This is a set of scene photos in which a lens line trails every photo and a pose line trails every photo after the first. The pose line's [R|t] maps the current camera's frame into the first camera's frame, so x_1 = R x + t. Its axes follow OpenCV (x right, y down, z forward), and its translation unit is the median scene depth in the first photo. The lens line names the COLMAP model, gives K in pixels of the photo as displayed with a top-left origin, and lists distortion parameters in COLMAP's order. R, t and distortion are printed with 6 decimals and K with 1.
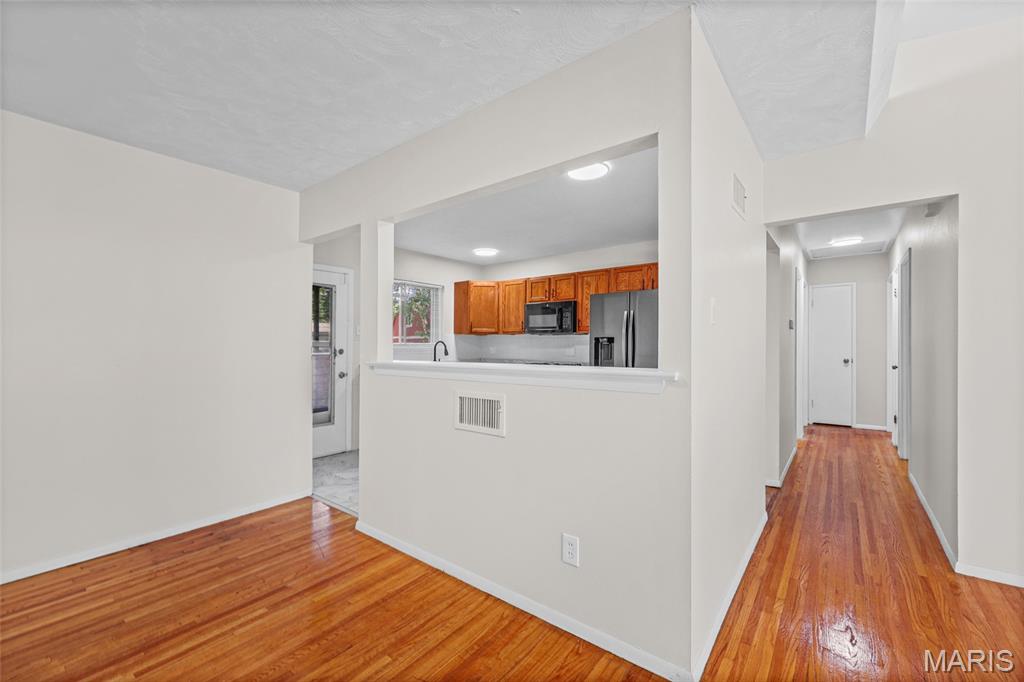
lens RADIAL K [[419.1, 0, 511.5], [0, 419.1, 342.2], [0, 0, 1]] dist [0.001817, -0.000005]
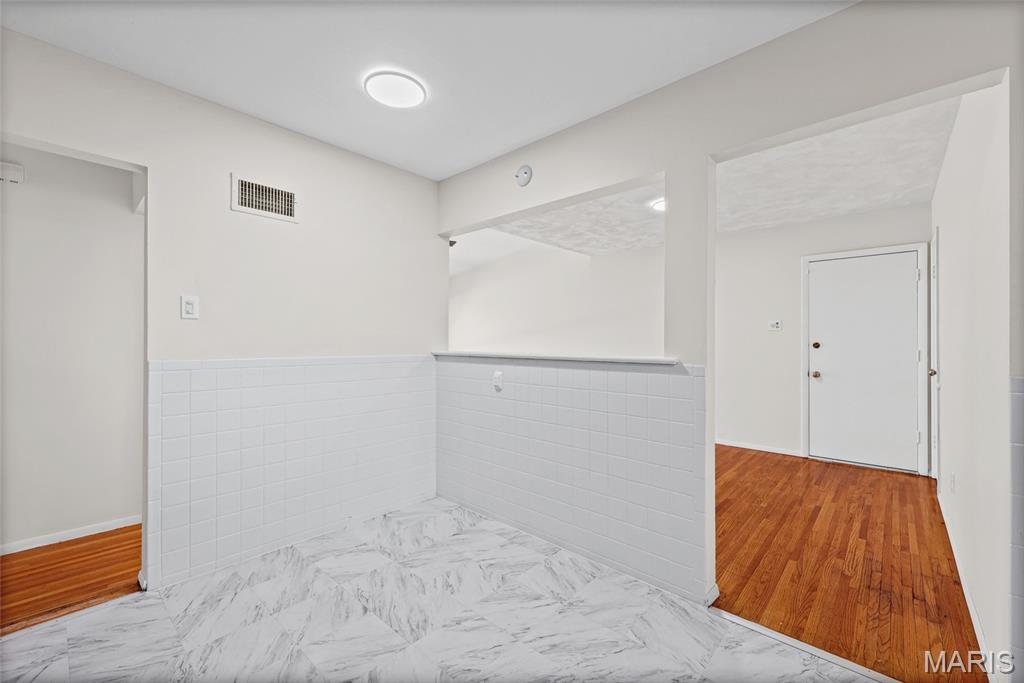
lens RADIAL K [[419.1, 0, 512.8], [0, 419.1, 340.4], [0, 0, 1]] dist [0.001817, -0.000005]
pose [[-0.997089, 0.002948, 0.076188, -0.102381], [0.002757, 0.999993, -0.002607, 0.018434], [-0.076195, -0.002389, -0.997090, 2.183762]]
